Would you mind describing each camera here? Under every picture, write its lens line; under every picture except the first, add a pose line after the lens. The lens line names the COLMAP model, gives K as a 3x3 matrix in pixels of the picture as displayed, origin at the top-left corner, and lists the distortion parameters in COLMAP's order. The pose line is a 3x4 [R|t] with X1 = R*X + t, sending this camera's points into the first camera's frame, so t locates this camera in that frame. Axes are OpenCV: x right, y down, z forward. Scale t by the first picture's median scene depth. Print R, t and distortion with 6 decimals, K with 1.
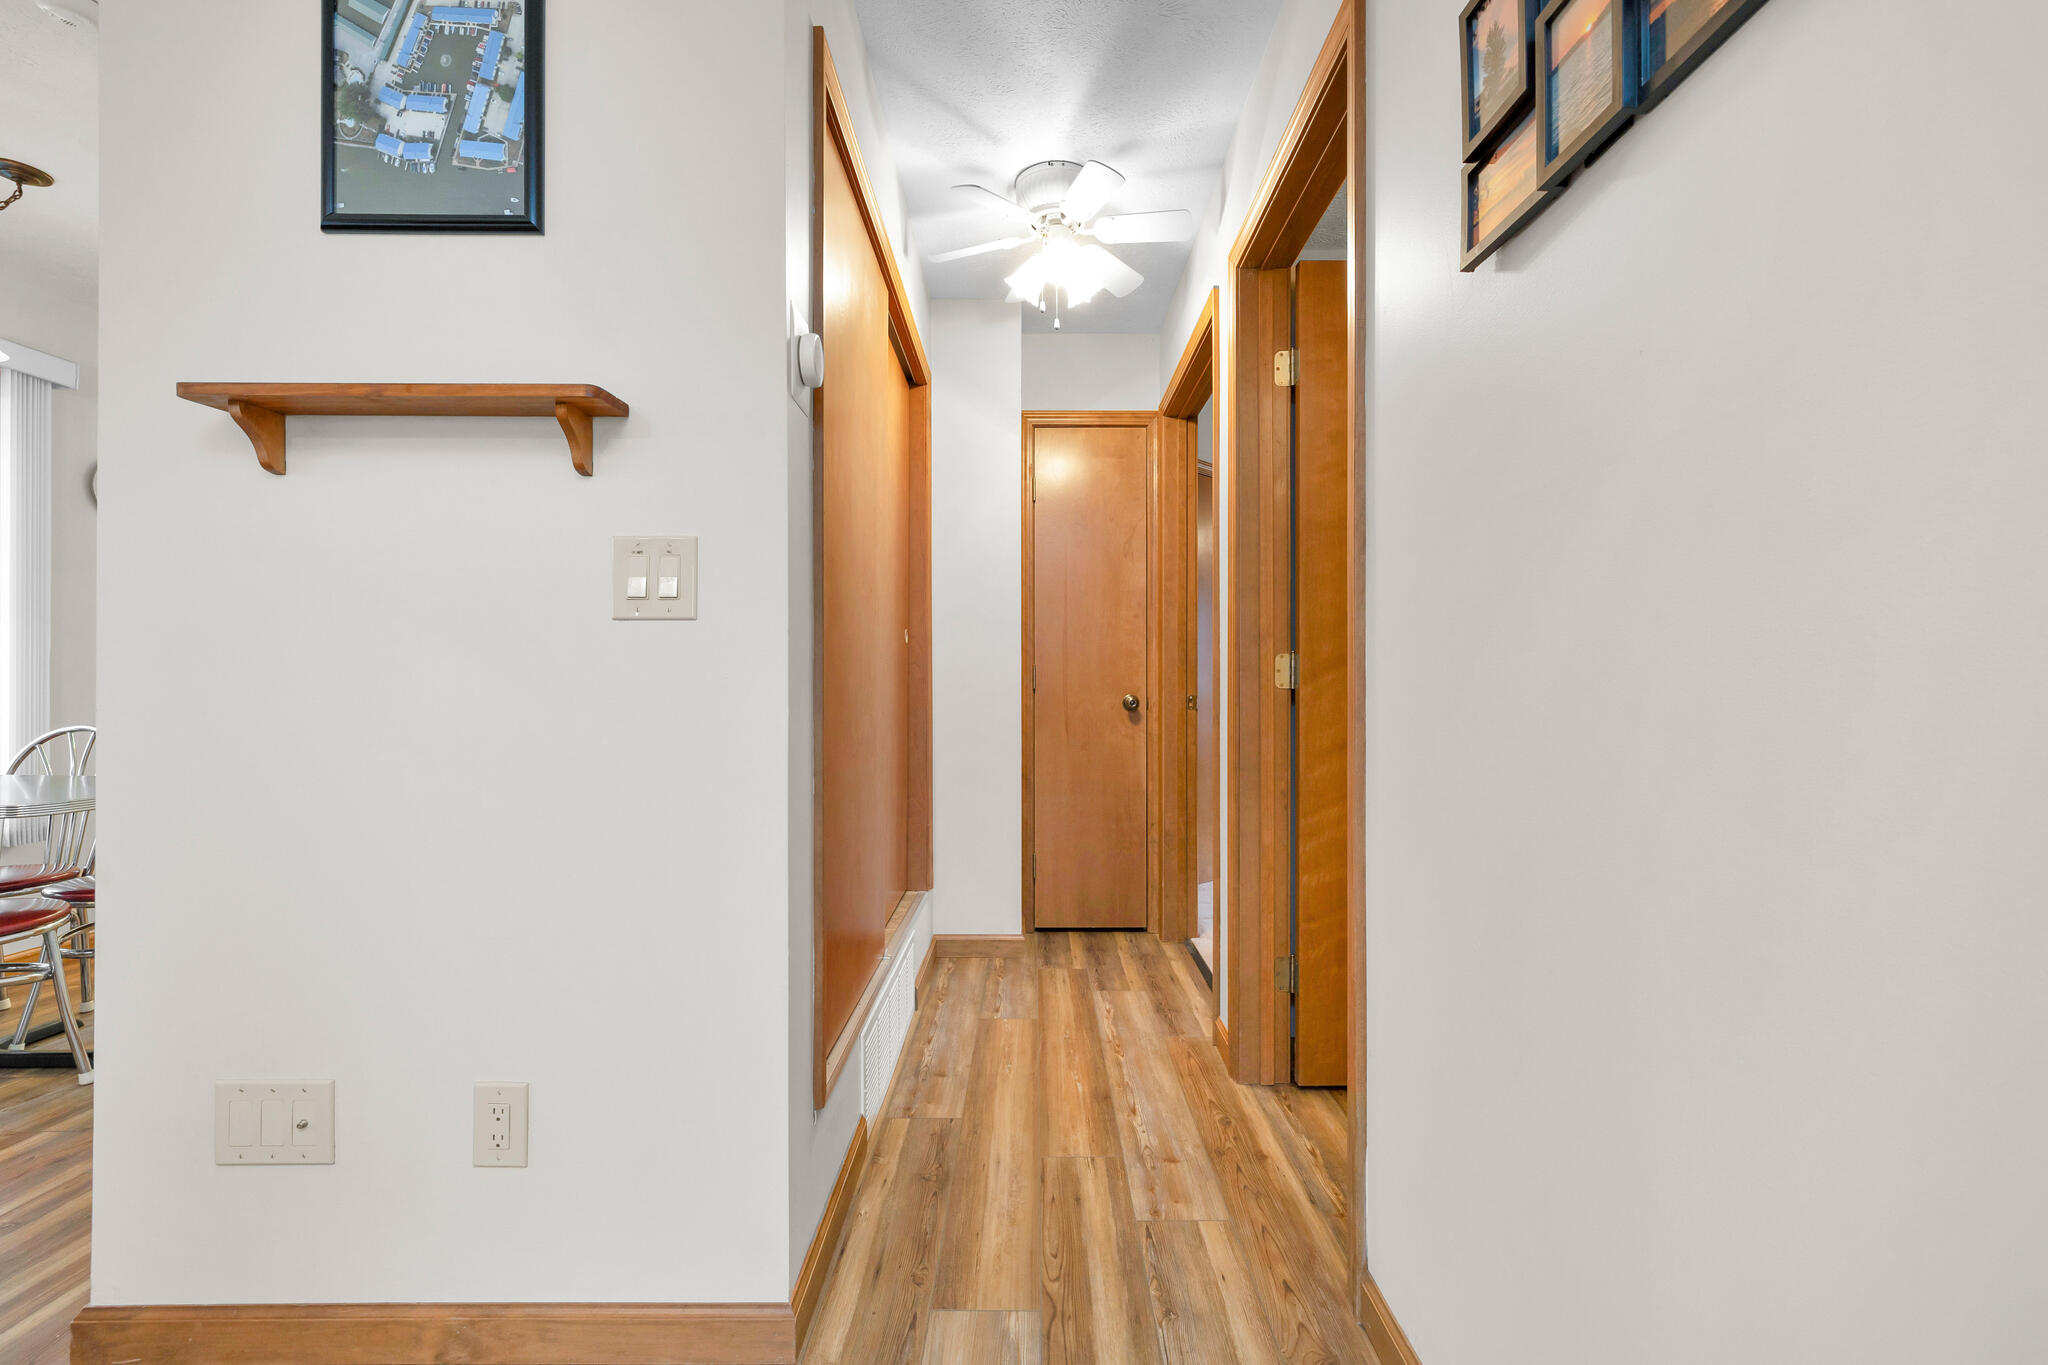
lens RADIAL K [[867.9, 0, 1027.6], [0, 867.9, 682.5], [0, 0, 1]] dist [-0.001758, 0.000395]
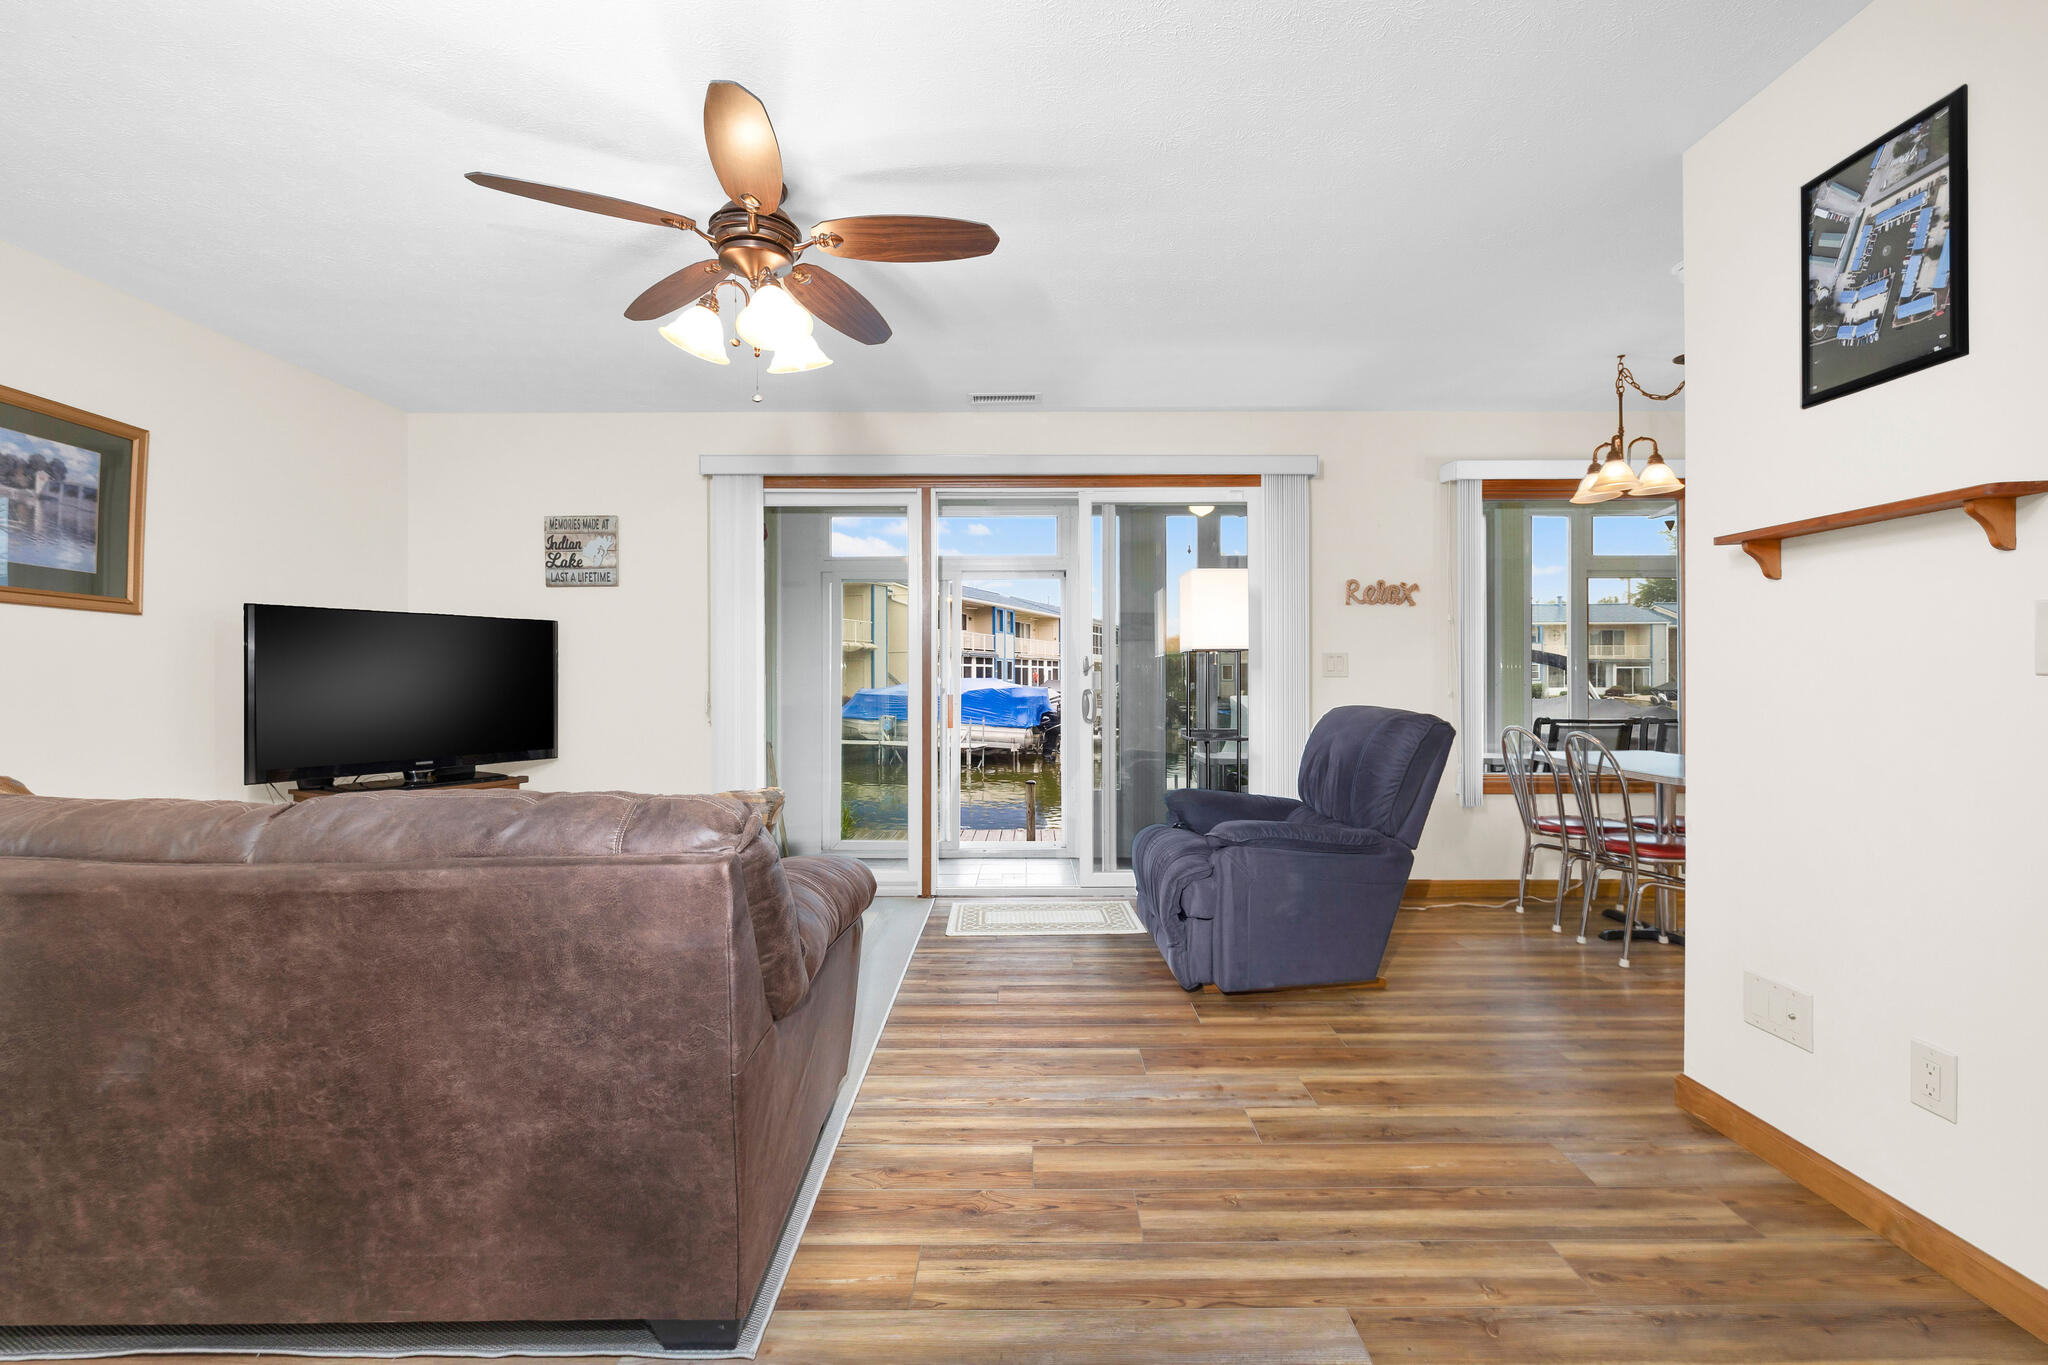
lens RADIAL K [[867.9, 0, 1027.6], [0, 867.9, 682.5], [0, 0, 1]] dist [-0.001758, 0.000395]
pose [[0.001560, 0.002491, -0.999996, 0.641278], [0.005767, 0.999980, 0.002500, -0.073824], [0.999982, -0.005771, 0.001546, -0.307547]]
